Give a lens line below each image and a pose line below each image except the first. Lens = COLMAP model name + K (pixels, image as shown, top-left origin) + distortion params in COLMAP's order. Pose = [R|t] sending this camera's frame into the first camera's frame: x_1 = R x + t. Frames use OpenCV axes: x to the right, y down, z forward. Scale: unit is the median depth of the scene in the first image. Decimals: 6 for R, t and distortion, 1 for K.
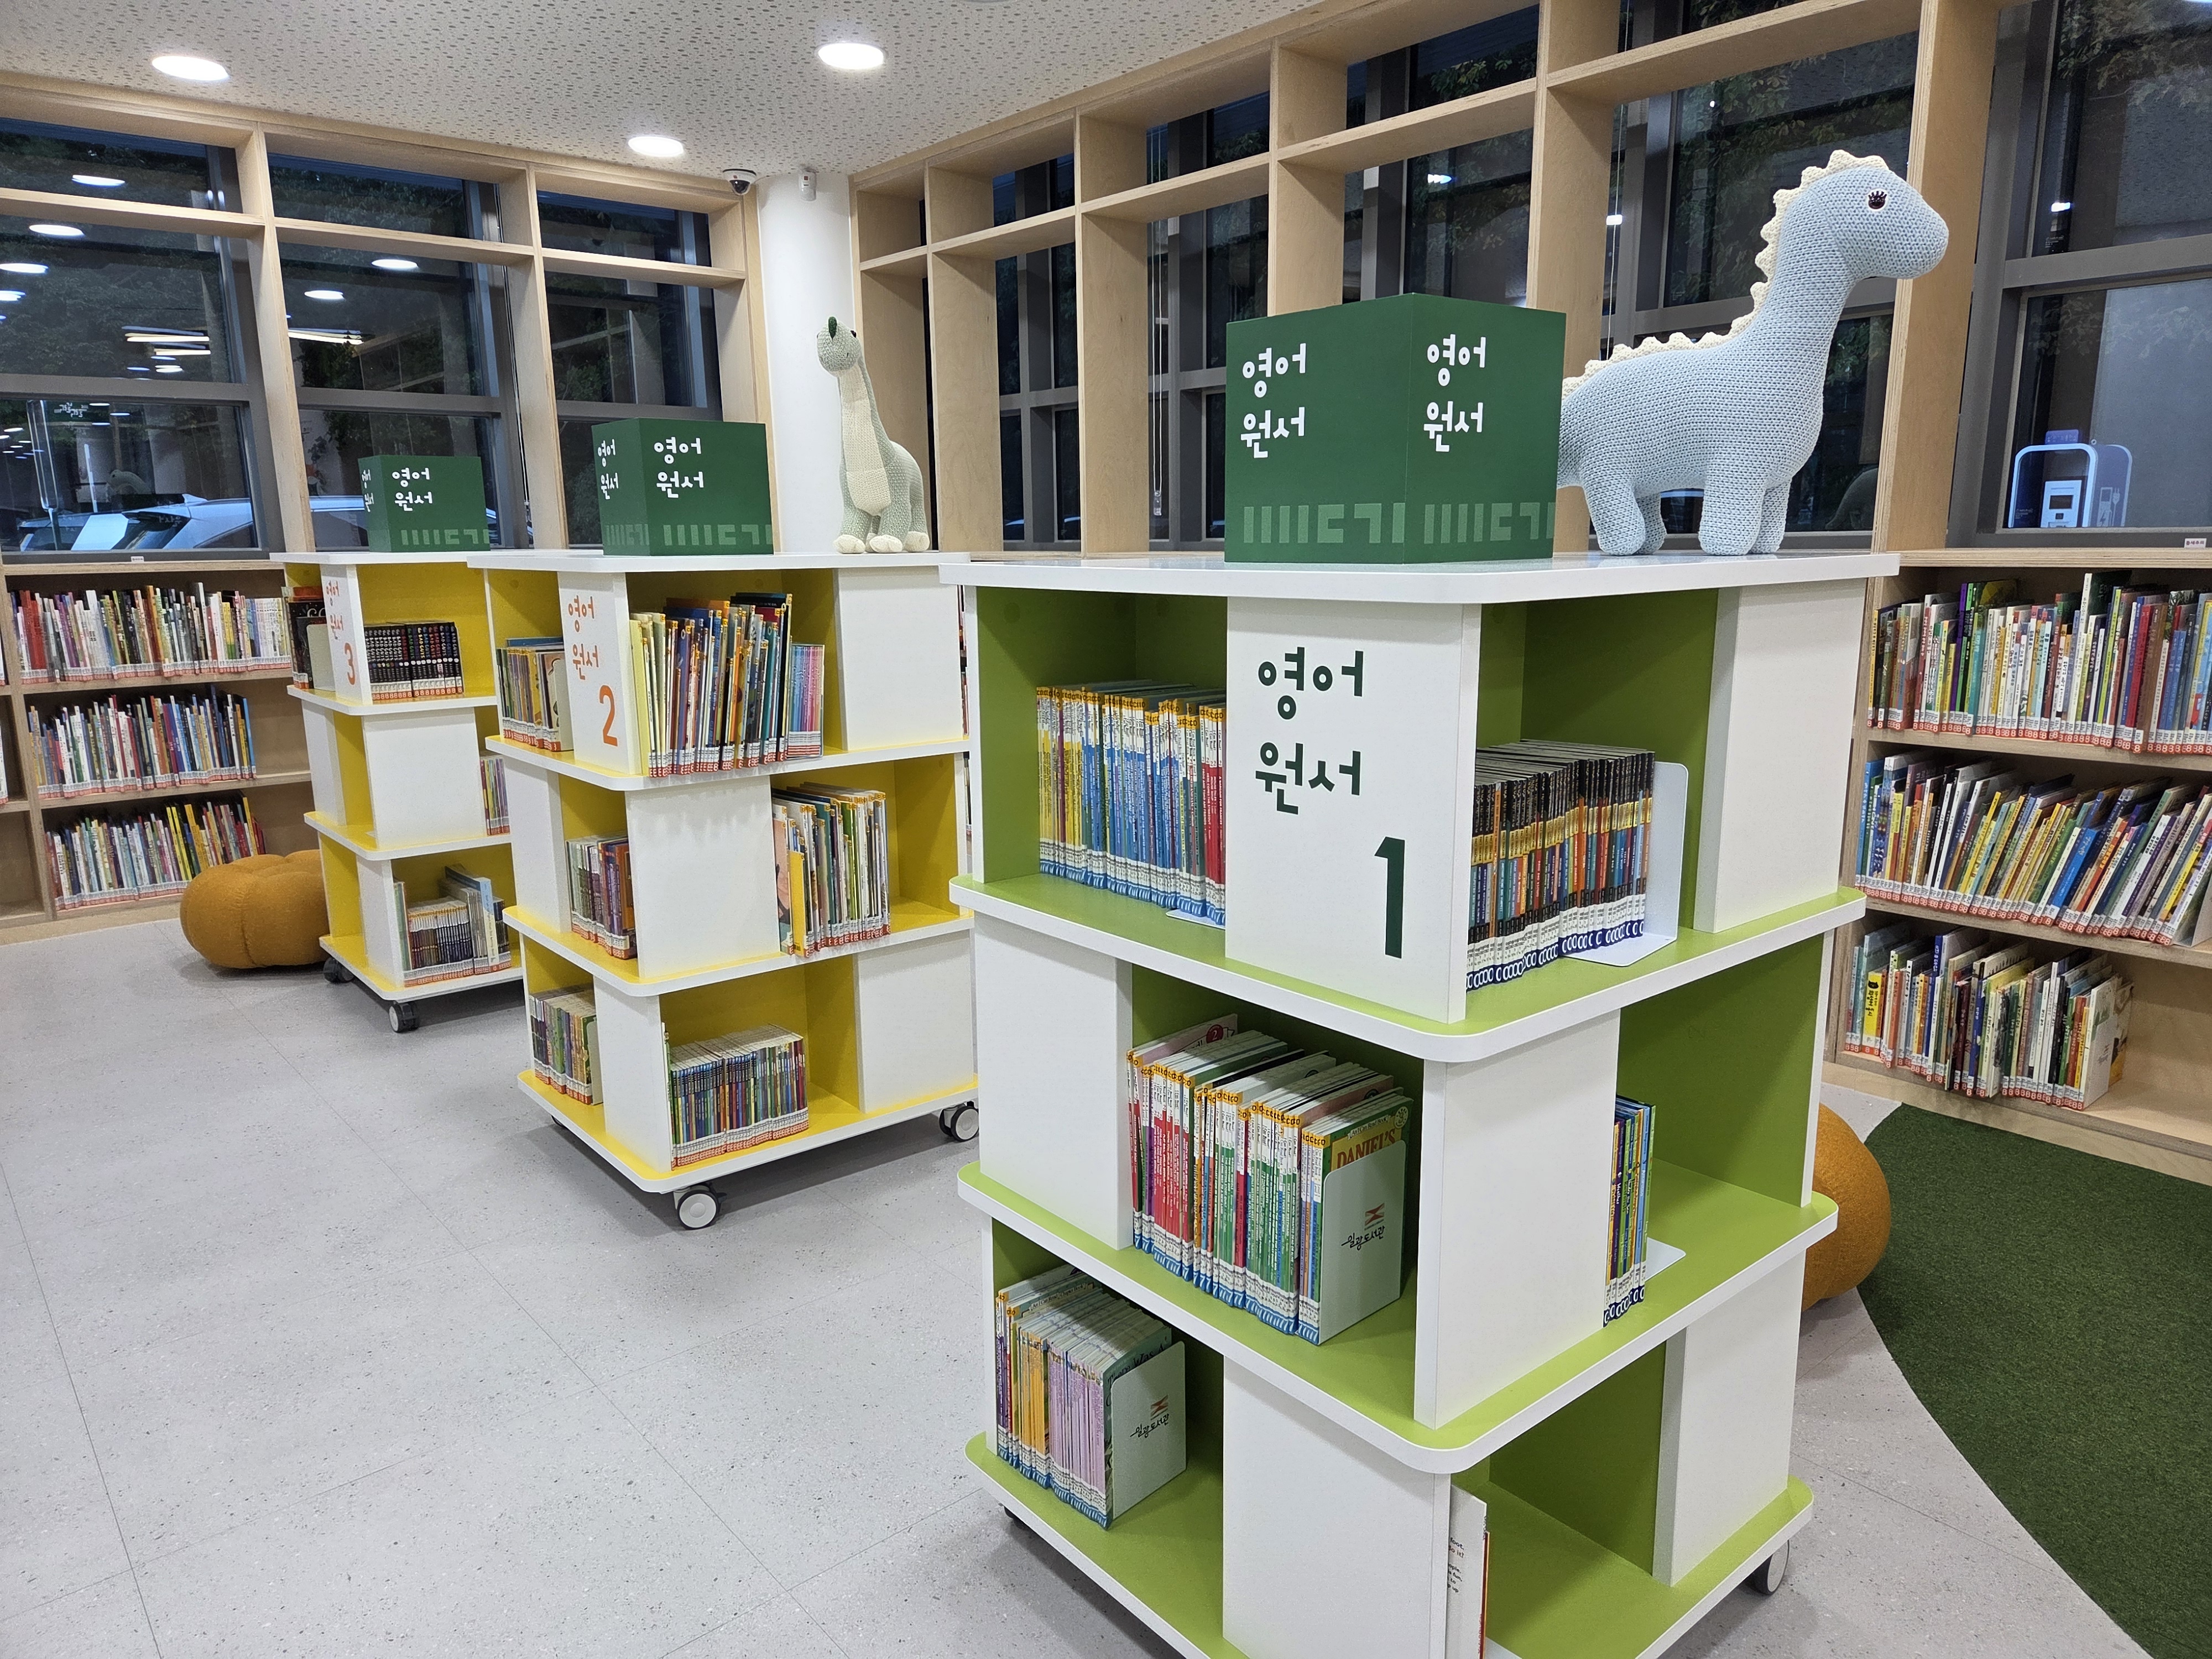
lens RADIAL K [[1479.5, 0, 1106.0], [0, 1479.5, 829.5], [0, 0, 1]] dist [0.004361, 0.001817]
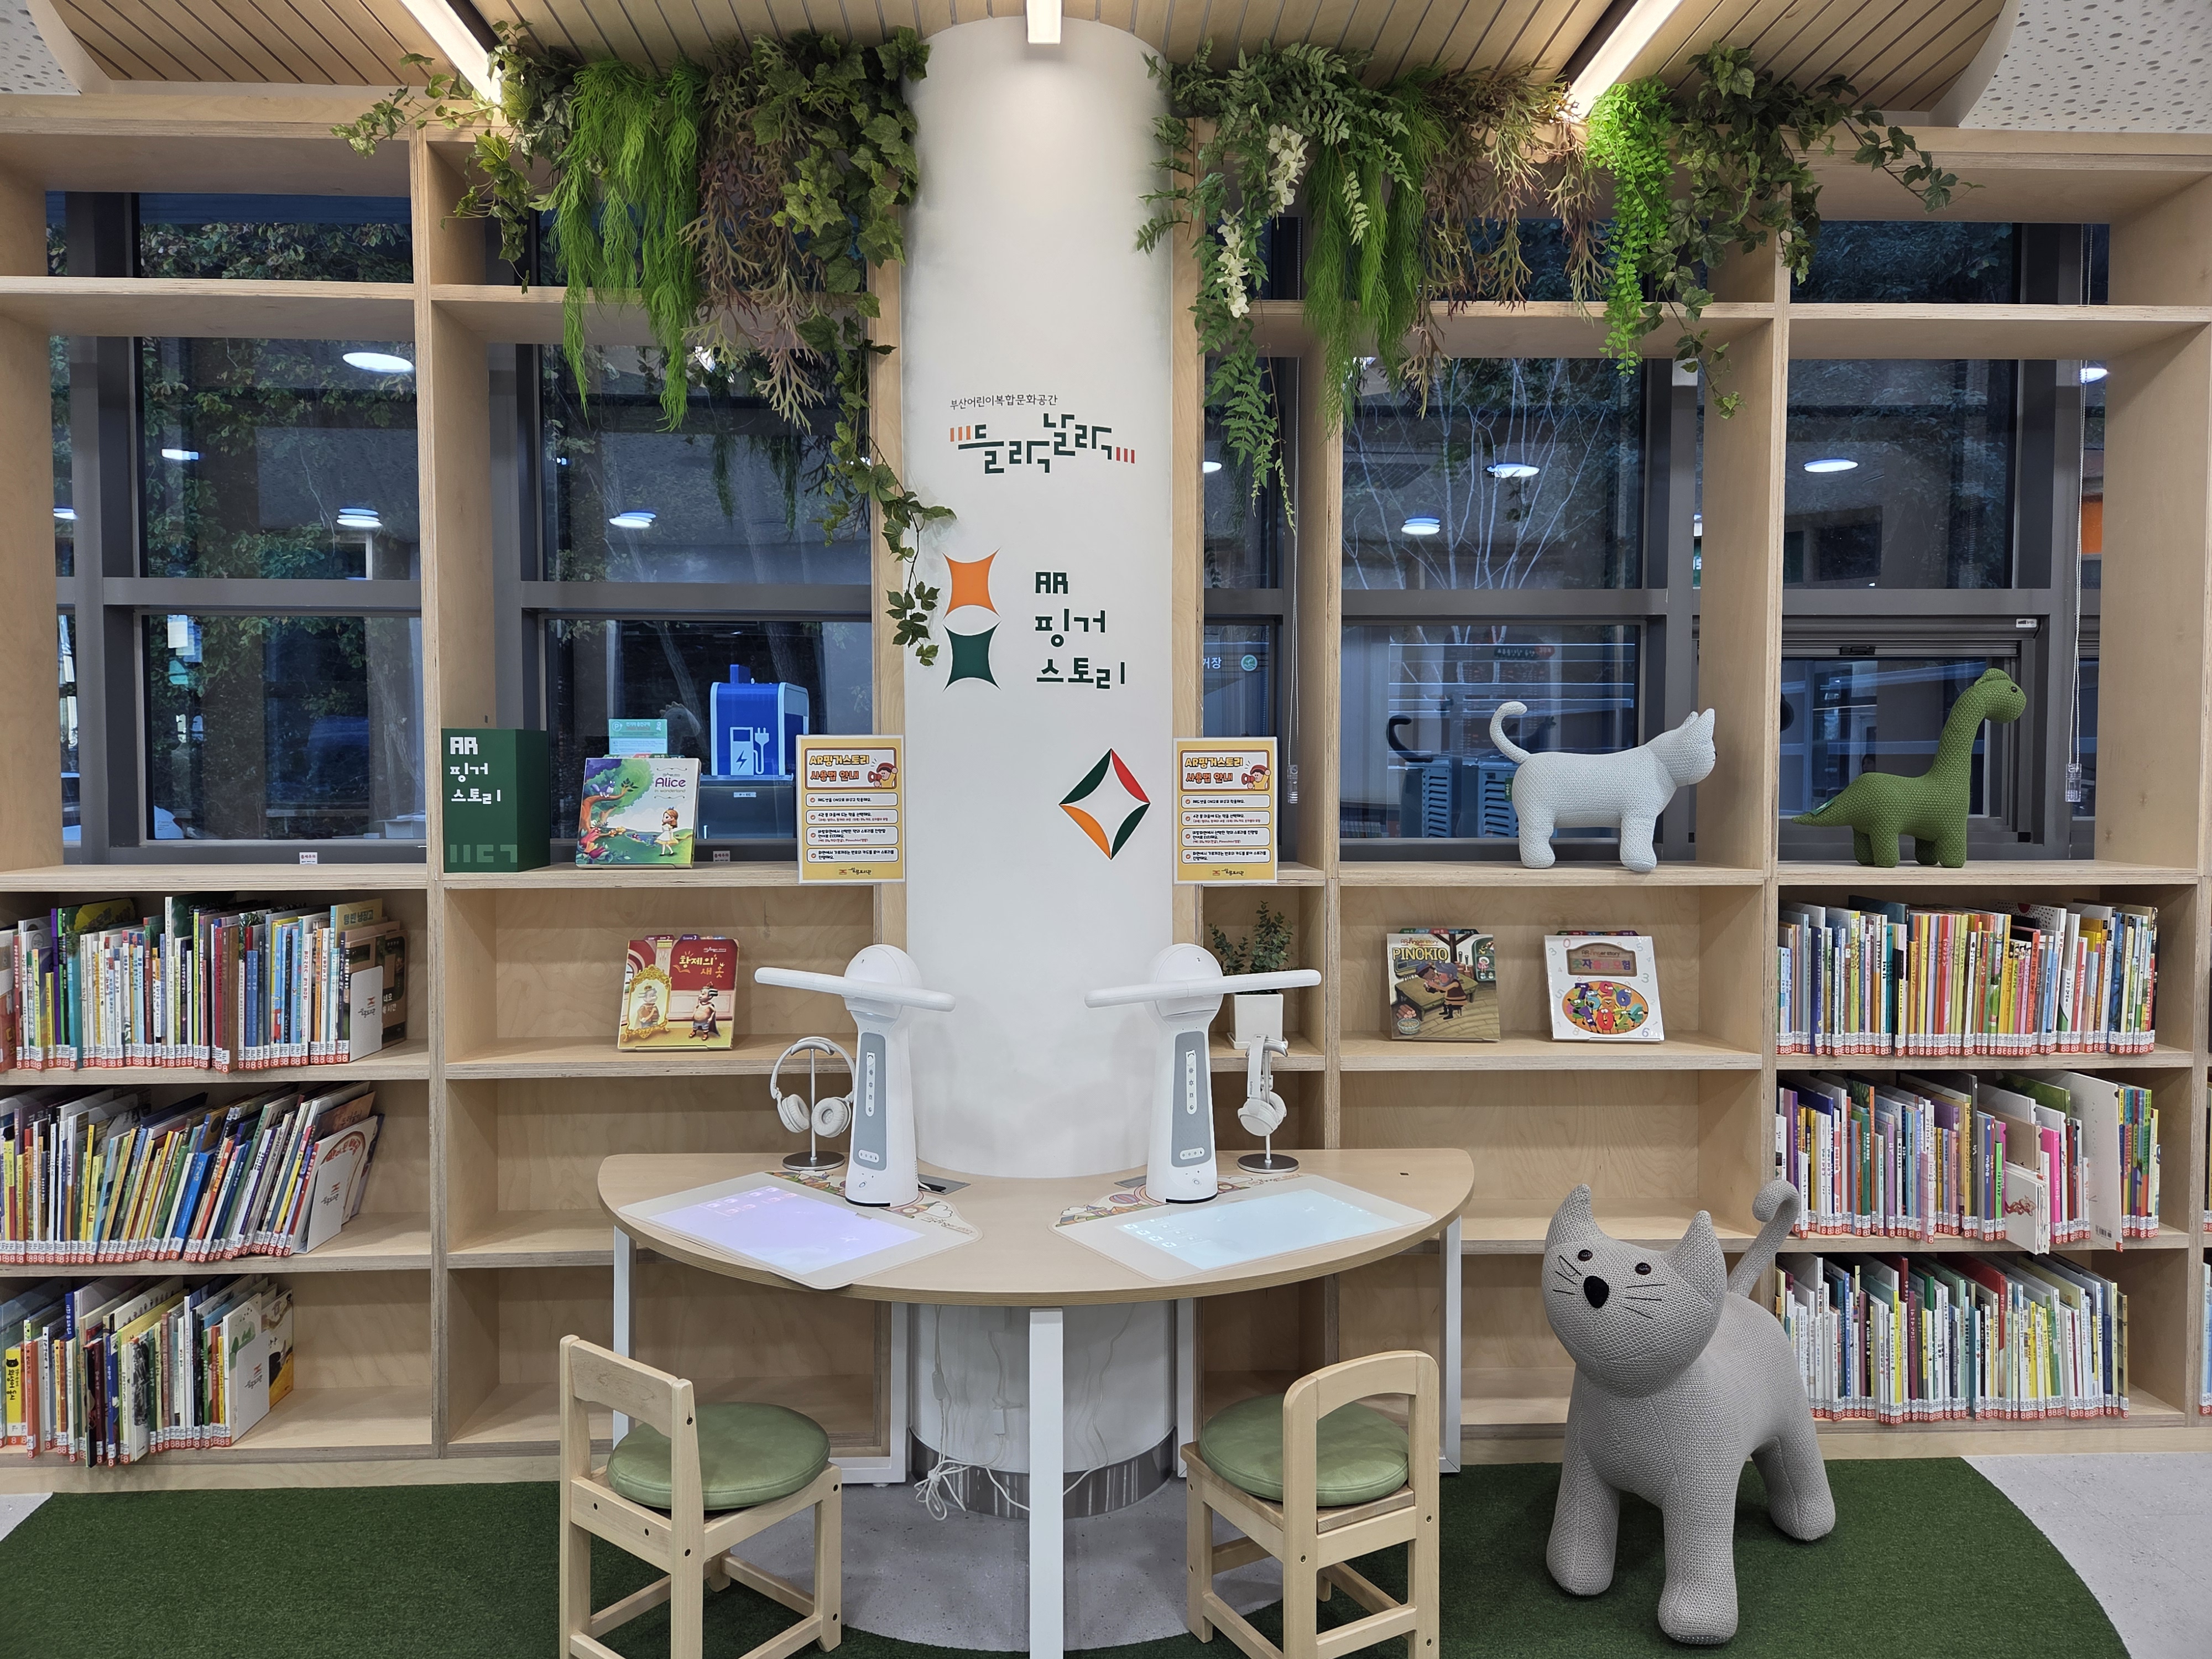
lens RADIAL K [[1479.5, 0, 1106.0], [0, 1479.5, 829.5], [0, 0, 1]] dist [0.004361, 0.001817]
pose [[0.603452, -0.015127, 0.797256, 0.237989], [0.149676, 0.984197, -0.094618, -0.027556], [-0.783226, 0.176428, 0.596180, -0.088483]]
